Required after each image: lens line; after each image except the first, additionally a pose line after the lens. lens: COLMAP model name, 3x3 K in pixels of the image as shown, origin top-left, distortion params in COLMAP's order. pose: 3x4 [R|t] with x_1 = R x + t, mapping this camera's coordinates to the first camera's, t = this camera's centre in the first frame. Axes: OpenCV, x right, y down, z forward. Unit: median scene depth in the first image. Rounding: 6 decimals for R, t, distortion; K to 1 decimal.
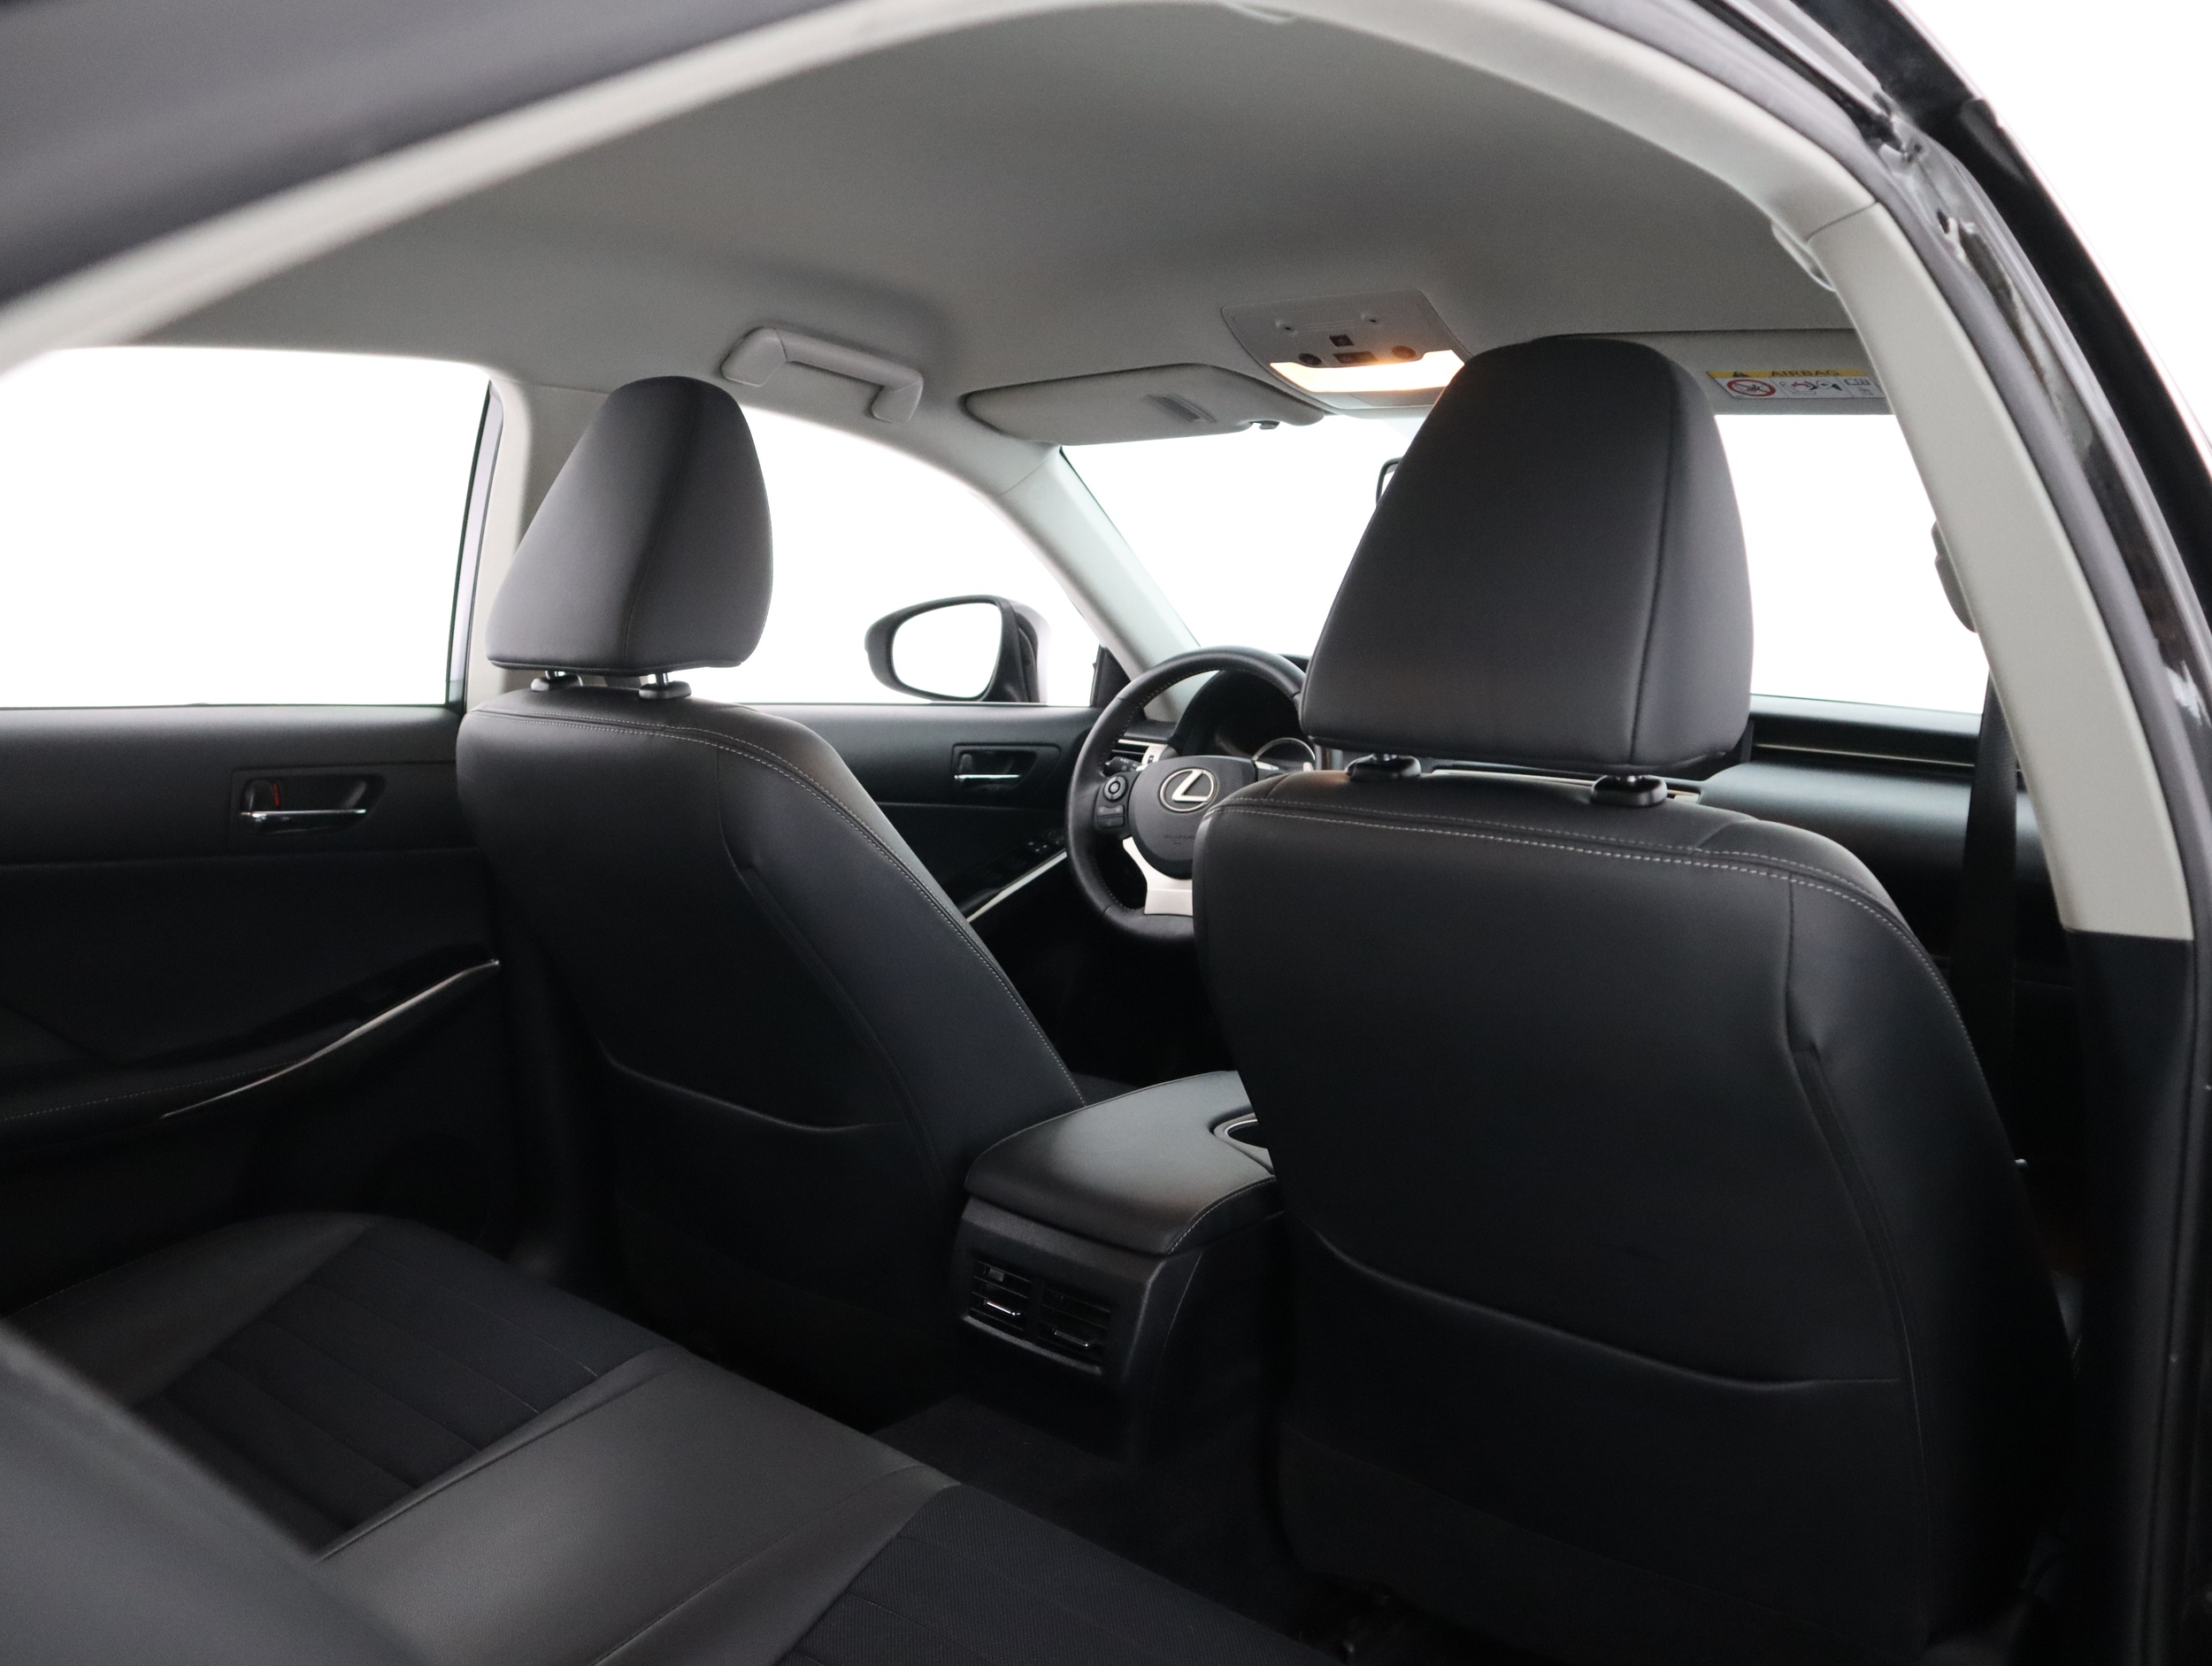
lens RADIAL K [[1772.3, 0, 1106.0], [0, 1772.3, 833.0], [0, 0, 1]] dist [-0.124470, 0.103353]
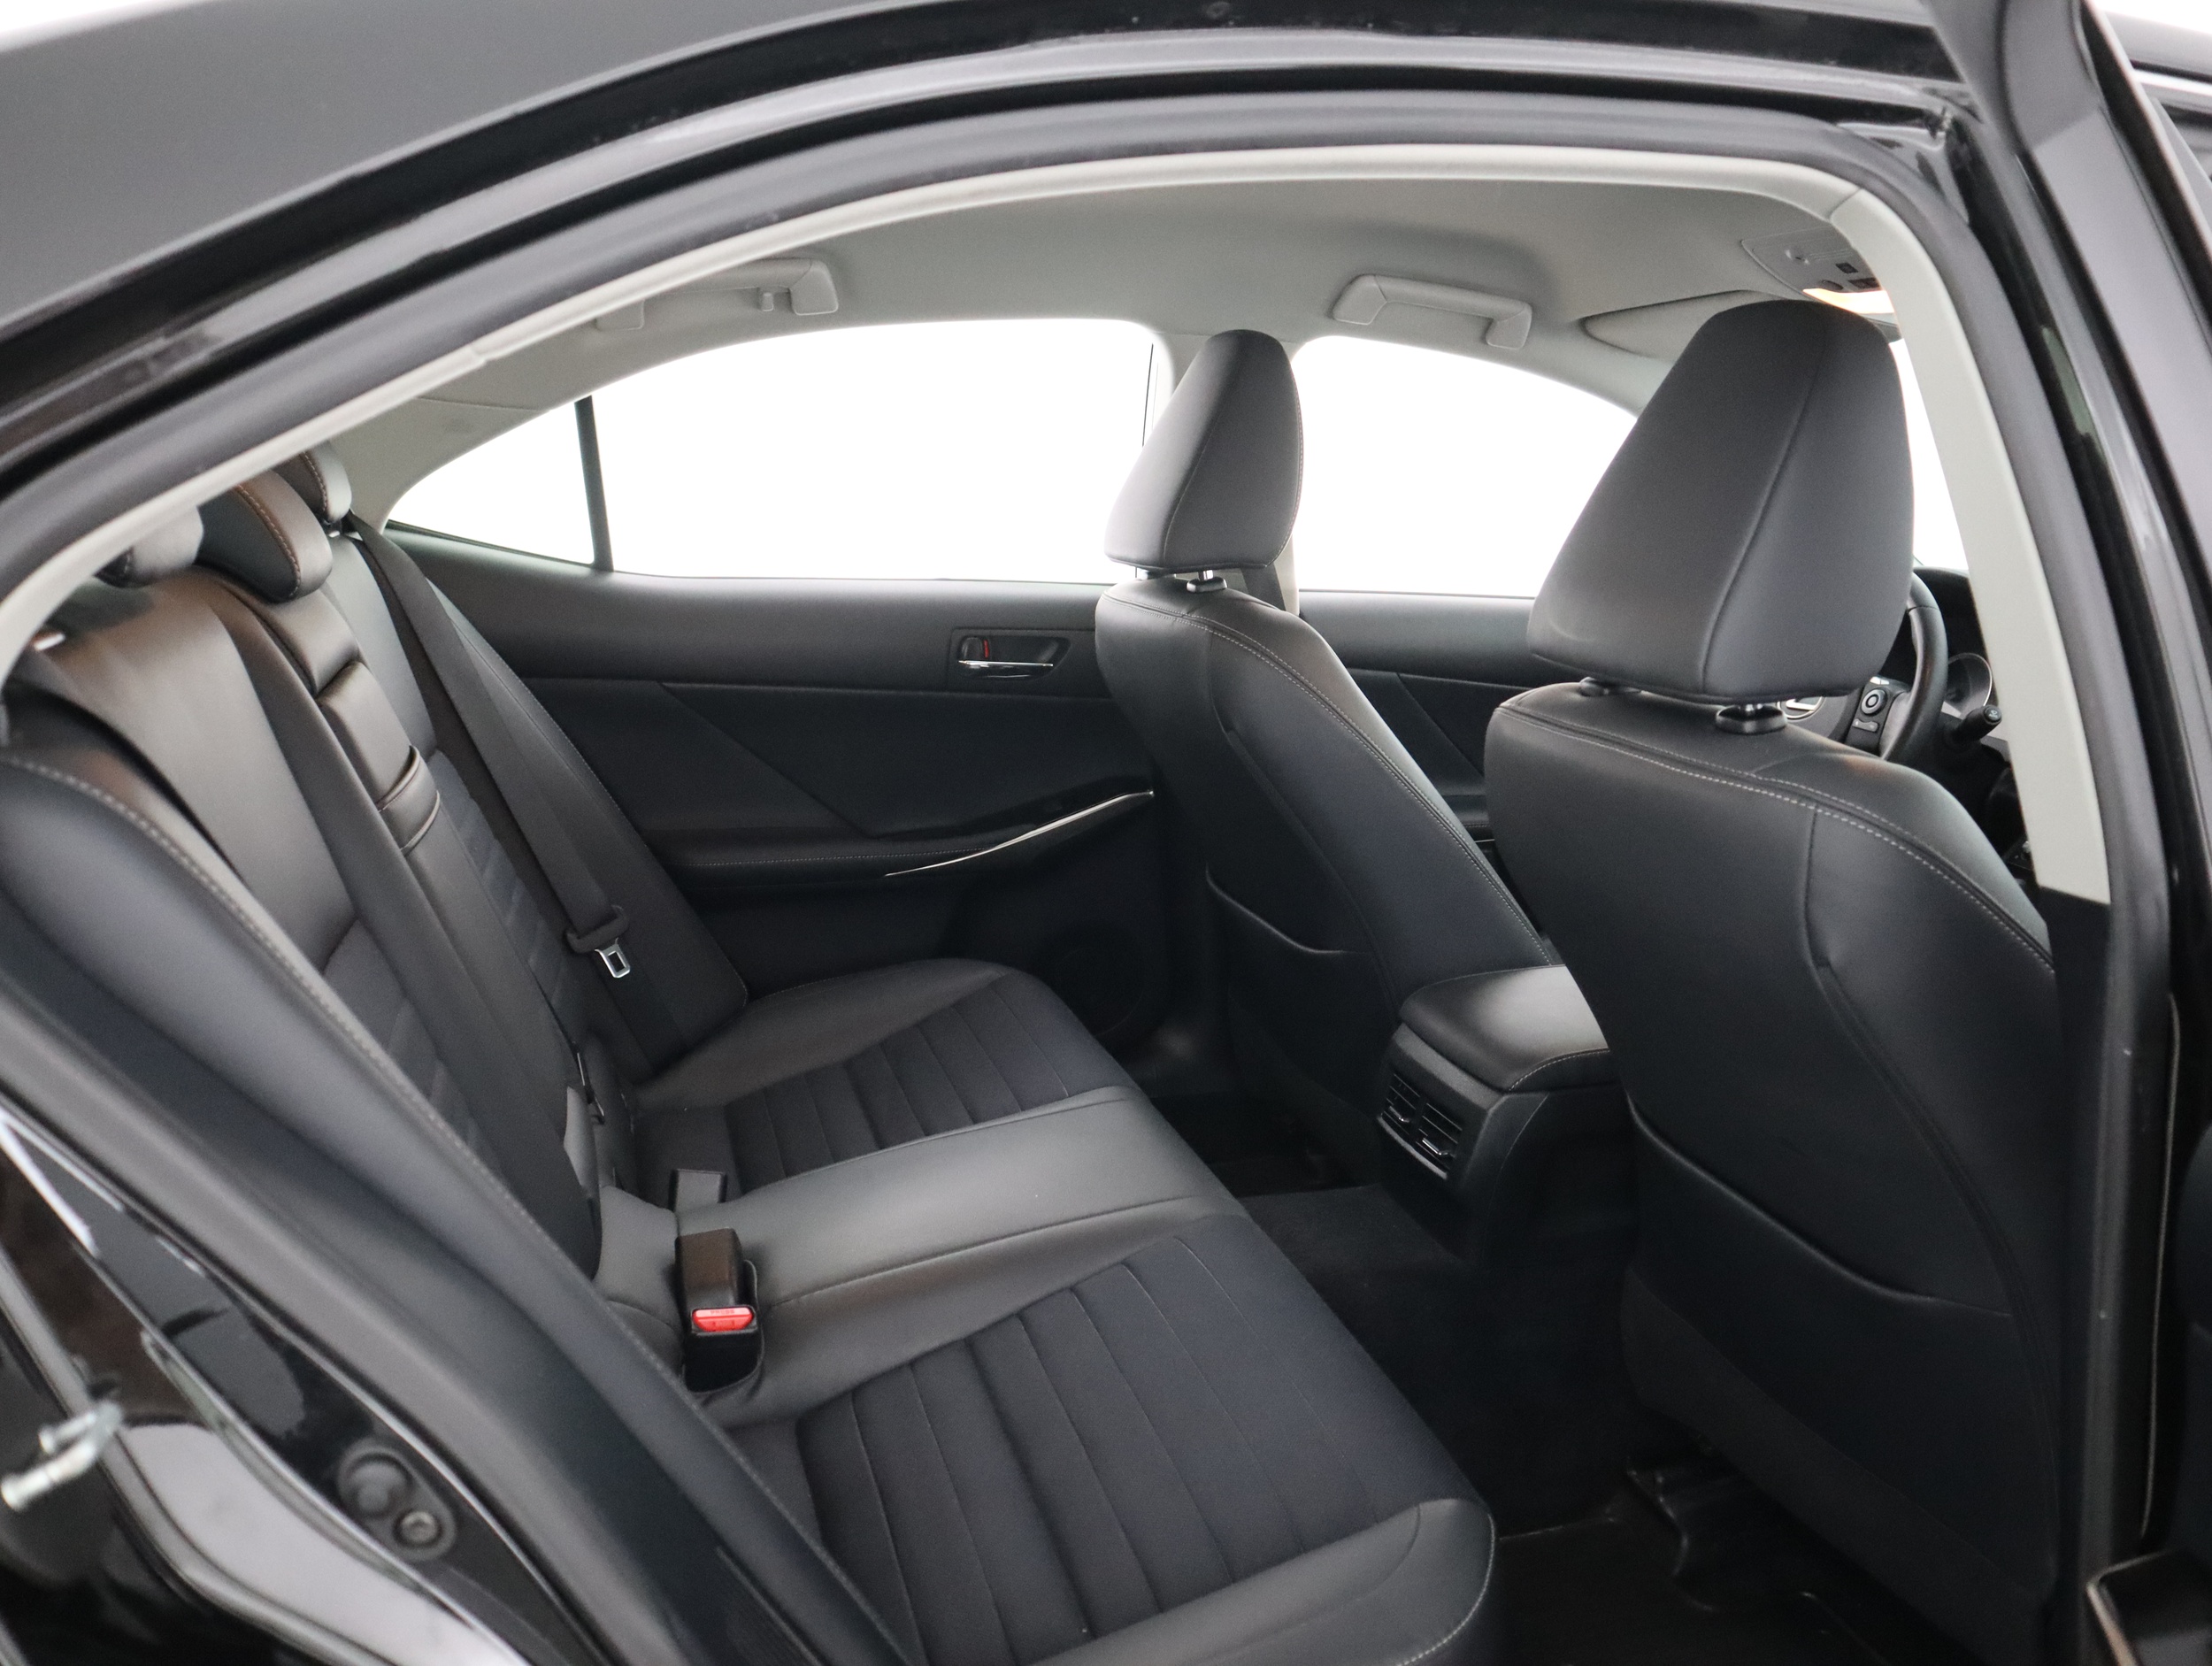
lens RADIAL K [[1772.3, 0, 1106.0], [0, 1772.3, 833.0], [0, 0, 1]] dist [-0.124470, 0.103353]
pose [[0.831413, 0.111974, -0.544256, 0.378452], [-0.071429, 0.992896, 0.095160, -0.018795], [0.551045, -0.040241, 0.833505, -0.097045]]
